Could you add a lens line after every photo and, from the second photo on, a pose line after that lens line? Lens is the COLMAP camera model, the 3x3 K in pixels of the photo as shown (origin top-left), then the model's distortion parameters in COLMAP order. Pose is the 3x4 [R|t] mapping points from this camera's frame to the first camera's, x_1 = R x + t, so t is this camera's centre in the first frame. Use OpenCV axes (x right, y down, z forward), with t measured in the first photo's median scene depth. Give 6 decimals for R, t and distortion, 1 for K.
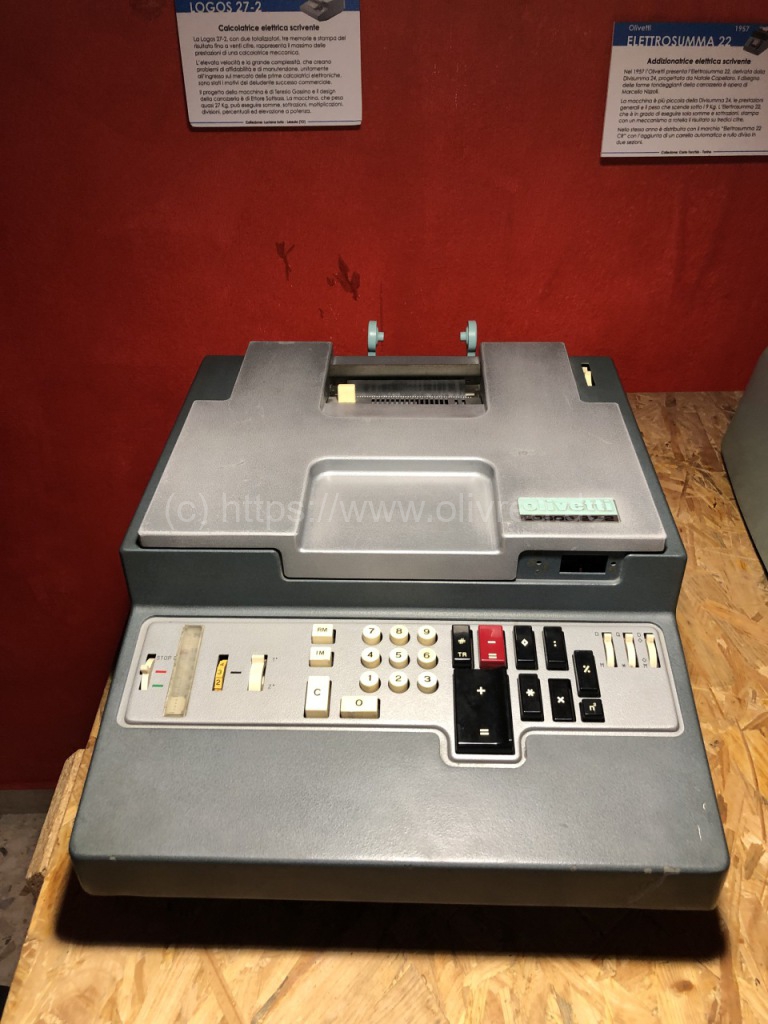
lens RADIAL K [[825.3, 0, 383.0], [0, 825.3, 512.6], [0, 0, 1]] dist [0.030628, -0.032643]
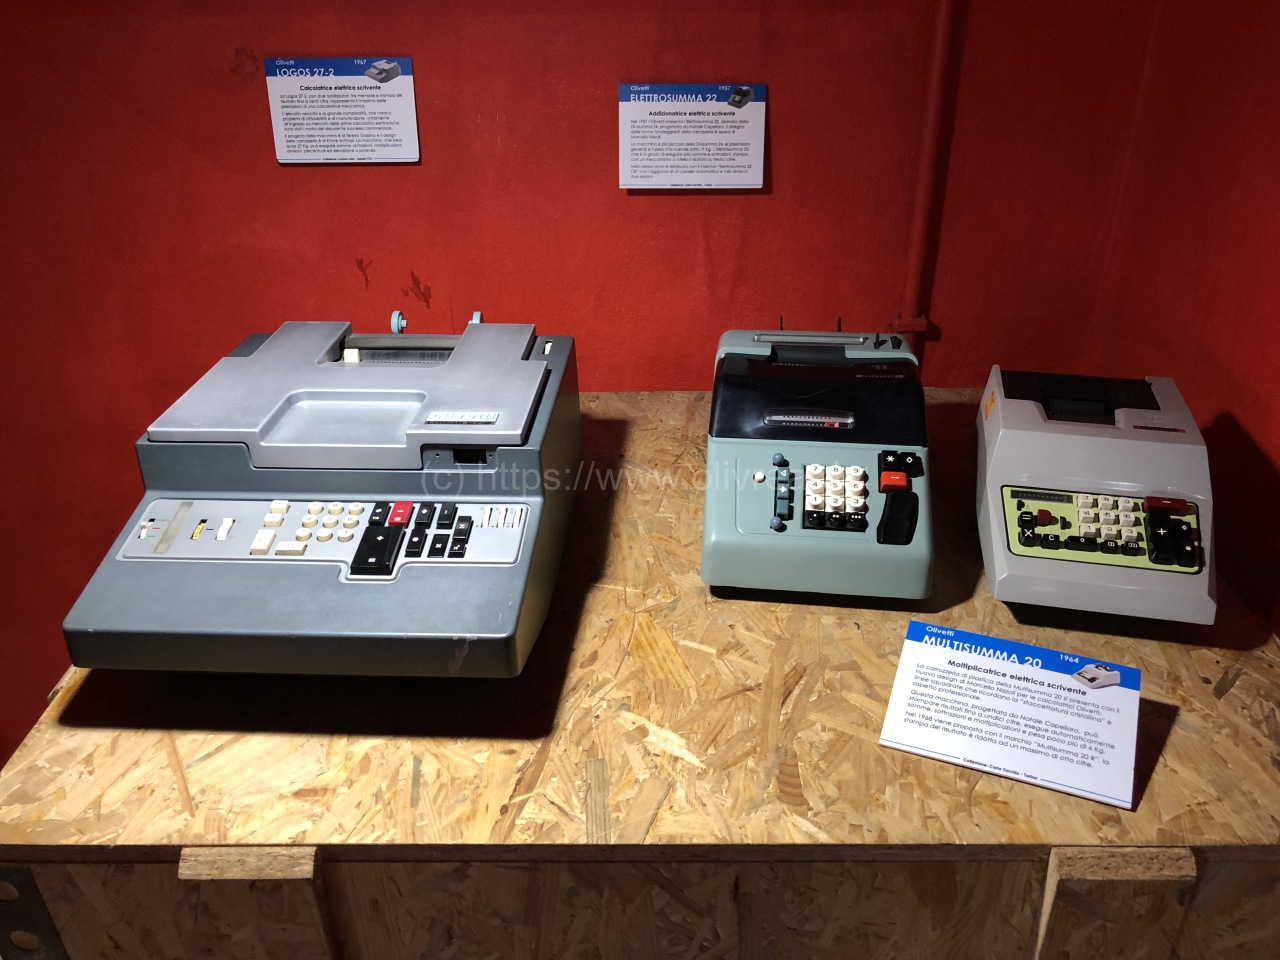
lens RADIAL K [[1031.6, 0, 637.0], [0, 1031.6, 473.8], [0, 0, 1]] dist [0.030628, -0.032643]
pose [[0.999628, 0.009958, -0.025403, 0.351707], [-0.013873, 0.987196, -0.158909, 0.224574], [0.023495, 0.159202, 0.986966, -0.423472]]
